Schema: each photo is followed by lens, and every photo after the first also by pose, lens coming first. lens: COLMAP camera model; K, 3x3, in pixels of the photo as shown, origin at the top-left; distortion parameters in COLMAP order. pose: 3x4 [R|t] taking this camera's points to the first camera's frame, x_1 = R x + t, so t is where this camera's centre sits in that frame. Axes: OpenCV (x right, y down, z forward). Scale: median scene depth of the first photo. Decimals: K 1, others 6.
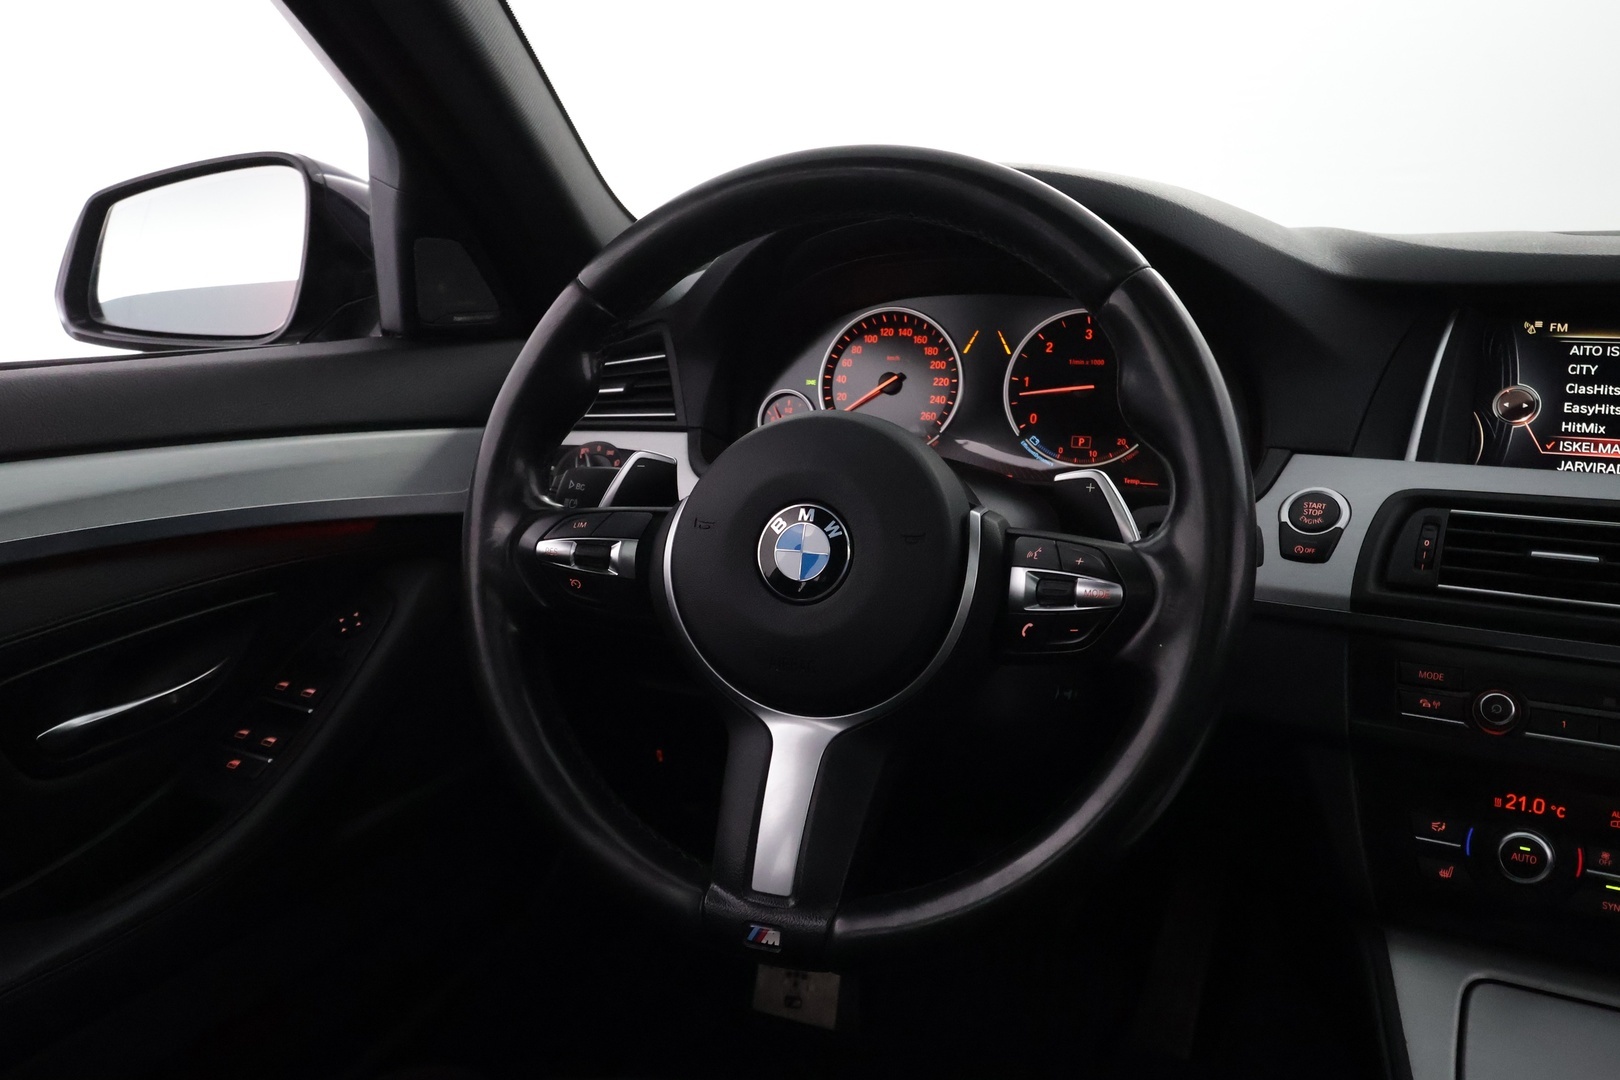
lens RADIAL K [[1271.2, 0, 811.5], [0, 1271.2, 541.3], [0, 0, 1]] dist [-0.001486, 0.012465]
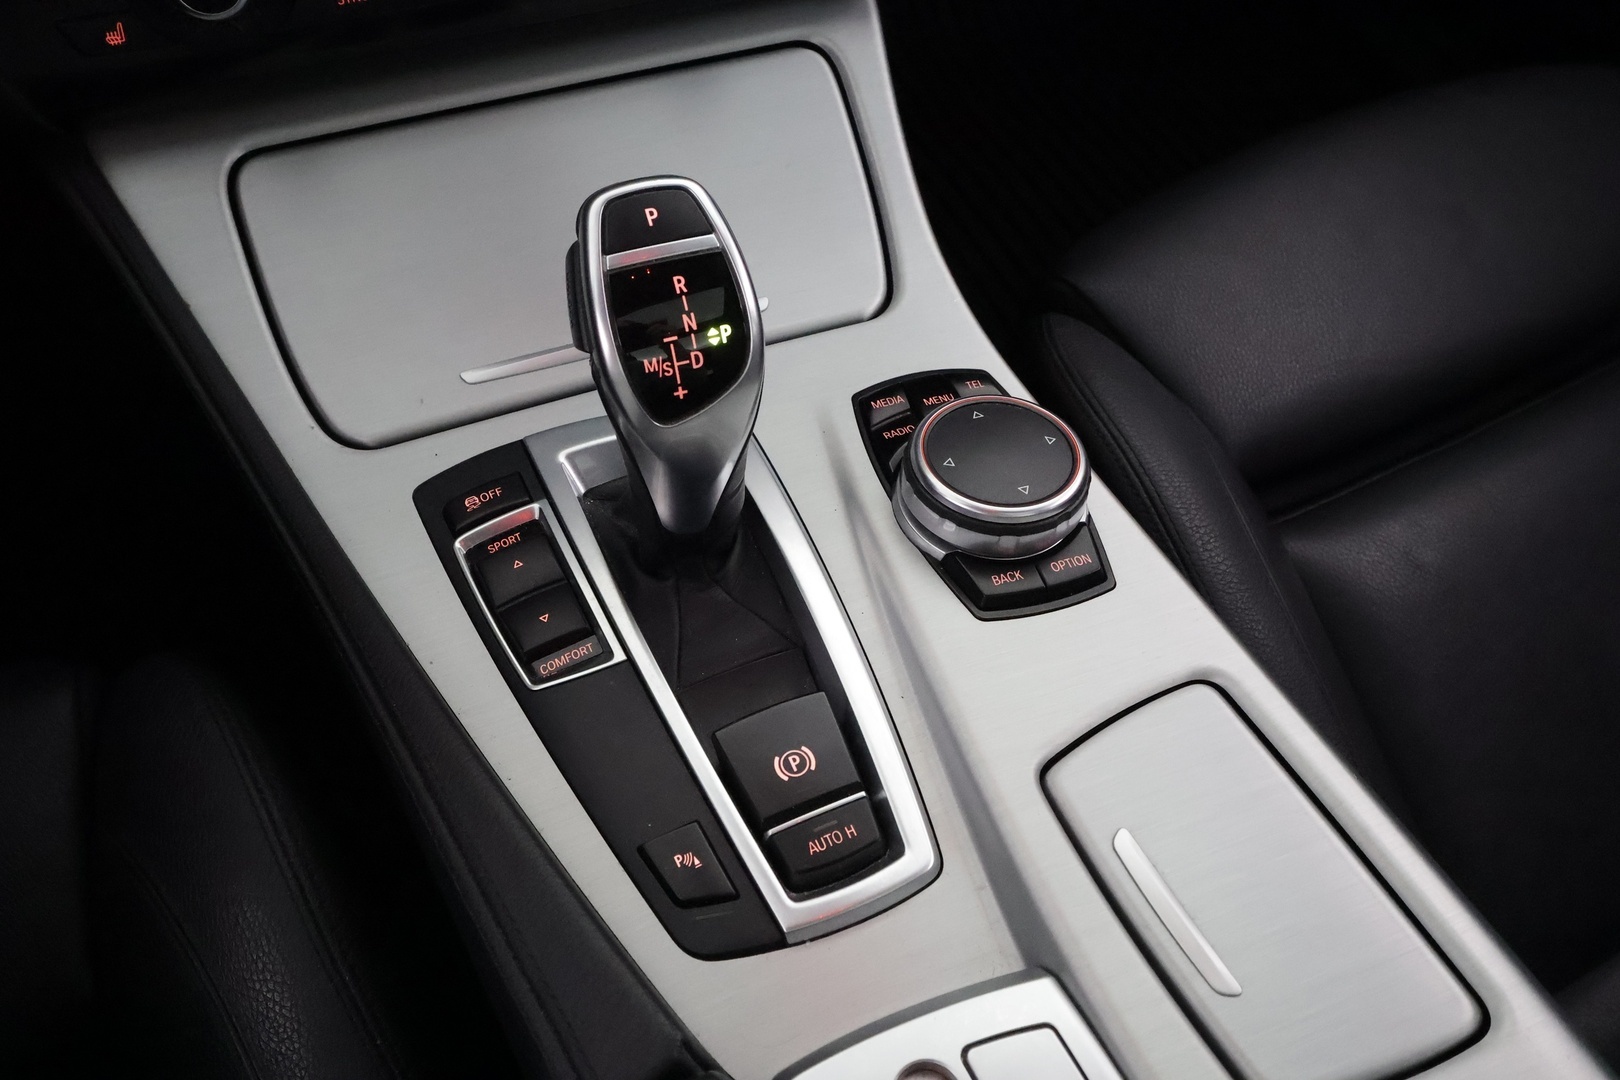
lens RADIAL K [[1271.2, 0, 810.1], [0, 1271.2, 534.8], [0, 0, 1]] dist [-0.001486, 0.012465]
pose [[0.638229, -0.628854, 0.444079, 0.277794], [0.106077, 0.643175, 0.758336, -0.015904], [-0.762503, -0.436886, 0.477200, 0.331458]]
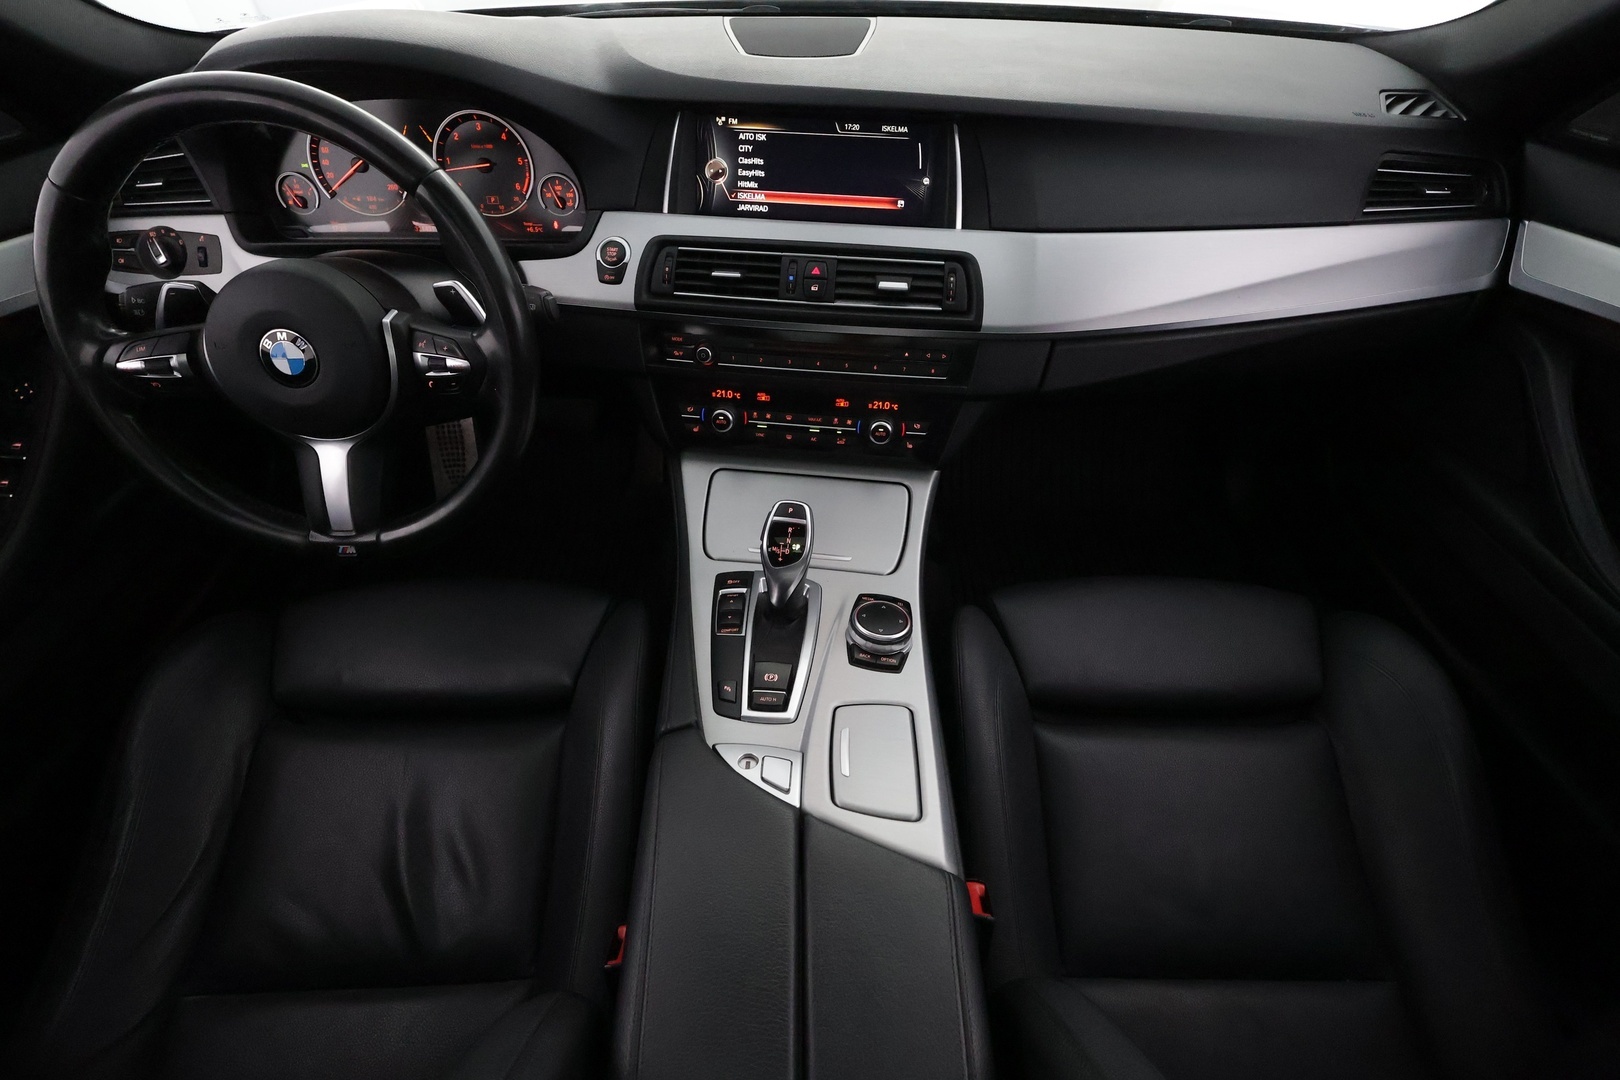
lens RADIAL K [[747.0, 0, 813.7], [0, 747.0, 543.2], [0, 0, 1]] dist [-0.004651, 0.000480]
pose [[0.925803, -0.249394, 0.284061, 0.262586], [0.066364, 0.847038, 0.527373, -0.229439], [-0.372134, -0.469392, 0.800741, -0.189728]]
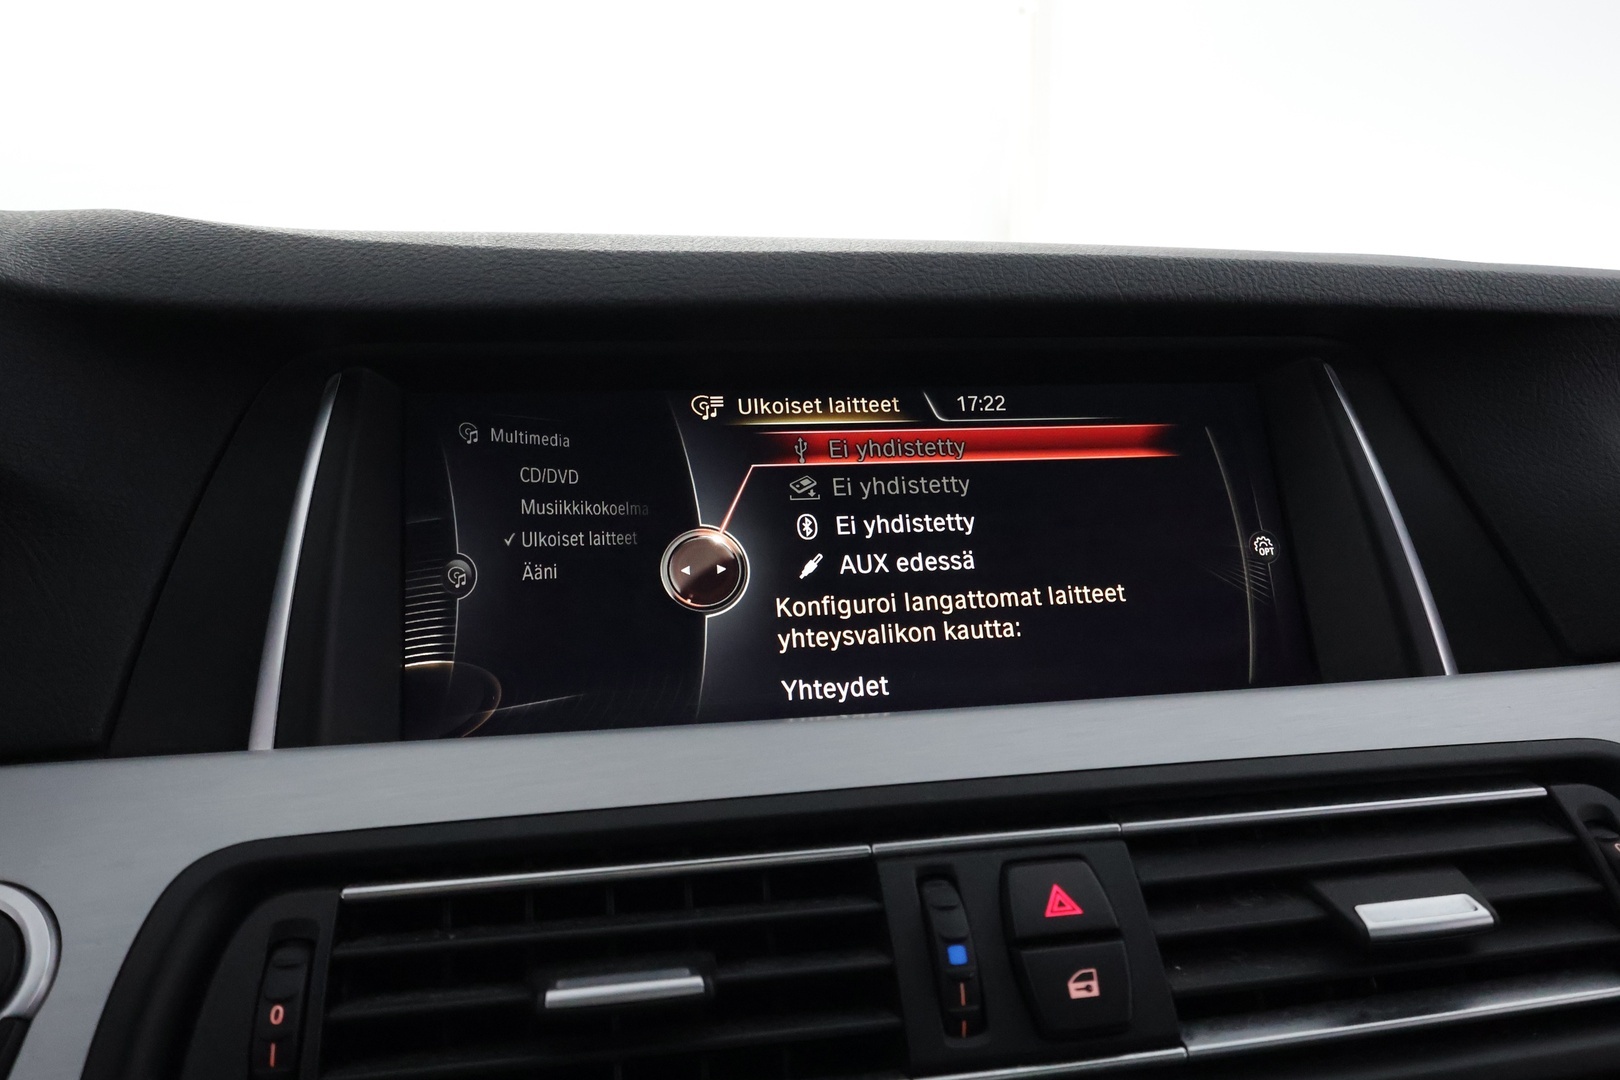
lens RADIAL K [[1271.2, 0, 808.5], [0, 1271.2, 547.4], [0, 0, 1]] dist [-0.001486, 0.012465]
pose [[0.770491, -0.083619, 0.631943, 0.386397], [0.147280, 0.987888, -0.048853, -0.085556], [-0.620203, 0.130713, 0.773474, 0.625124]]
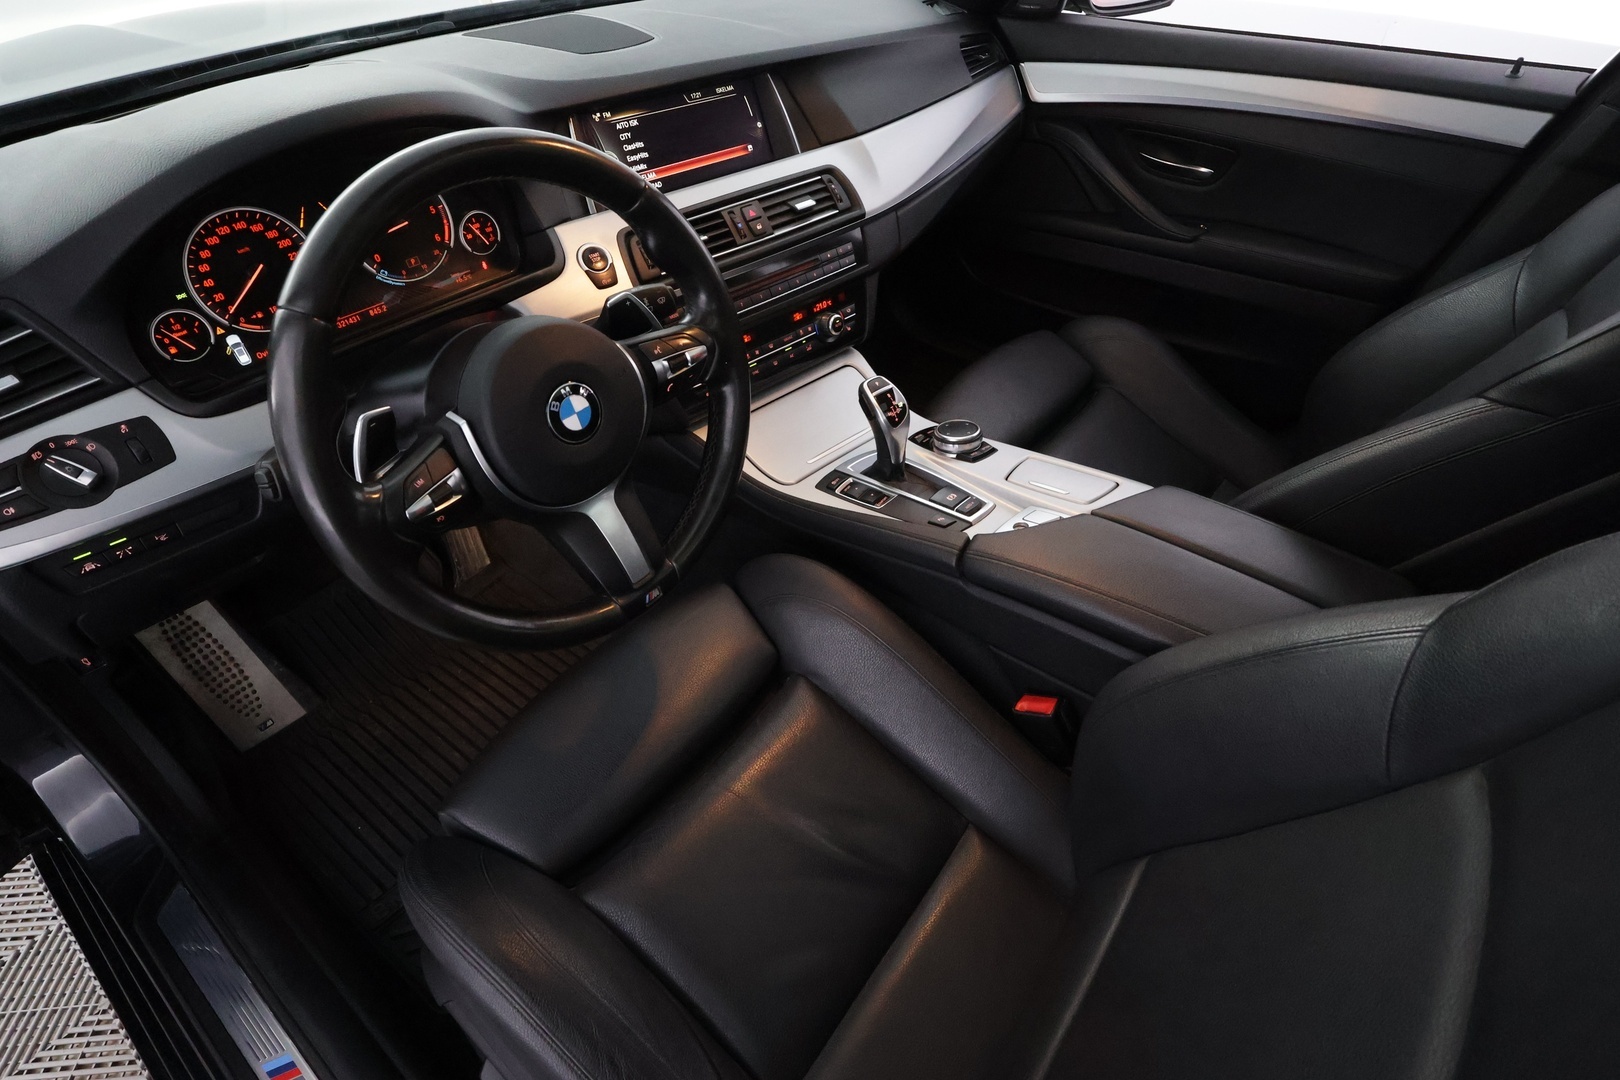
lens RADIAL K [[825.7, 0, 811.7], [0, 825.7, 544.0], [0, 0, 1]] dist [-0.013618, 0.002691]
pose [[0.296348, -0.627968, 0.719607, -0.674102], [0.203375, 0.777663, 0.594877, -0.368524], [-0.933175, -0.029941, 0.358172, 0.268035]]
